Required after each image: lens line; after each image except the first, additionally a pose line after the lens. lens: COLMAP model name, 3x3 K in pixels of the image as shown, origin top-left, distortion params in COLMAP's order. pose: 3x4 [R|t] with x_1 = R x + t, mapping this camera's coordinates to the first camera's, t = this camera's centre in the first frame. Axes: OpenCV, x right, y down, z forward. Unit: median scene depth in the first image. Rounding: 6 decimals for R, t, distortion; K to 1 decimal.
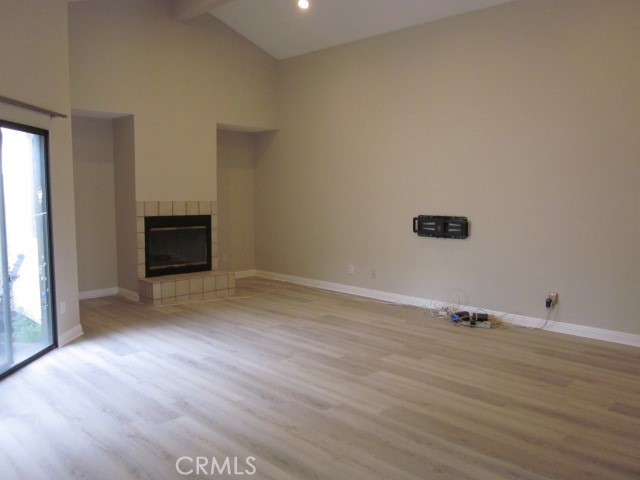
lens RADIAL K [[535.0, 0, 319.2], [0, 535.0, 241.0], [0, 0, 1]] dist [-0.034028, 0.007019]
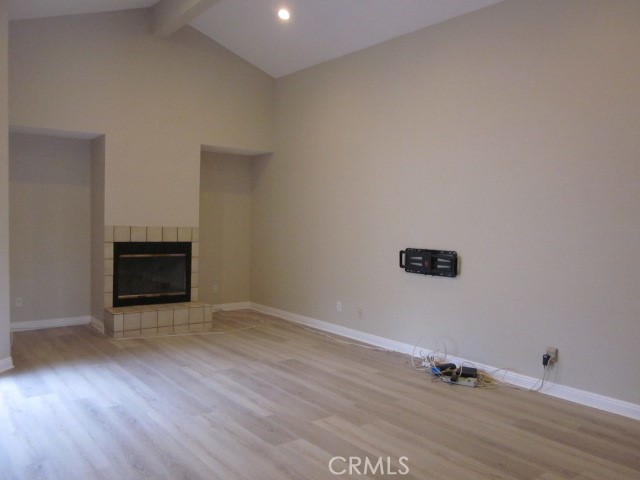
lens RADIAL K [[535.0, 0, 320.4], [0, 535.0, 238.0], [0, 0, 1]] dist [-0.034028, 0.007019]
pose [[0.992235, 0.023611, -0.122117, 0.166374], [-0.030831, 0.997865, -0.057572, -0.010897], [0.120497, 0.060890, 0.990845, 0.129178]]
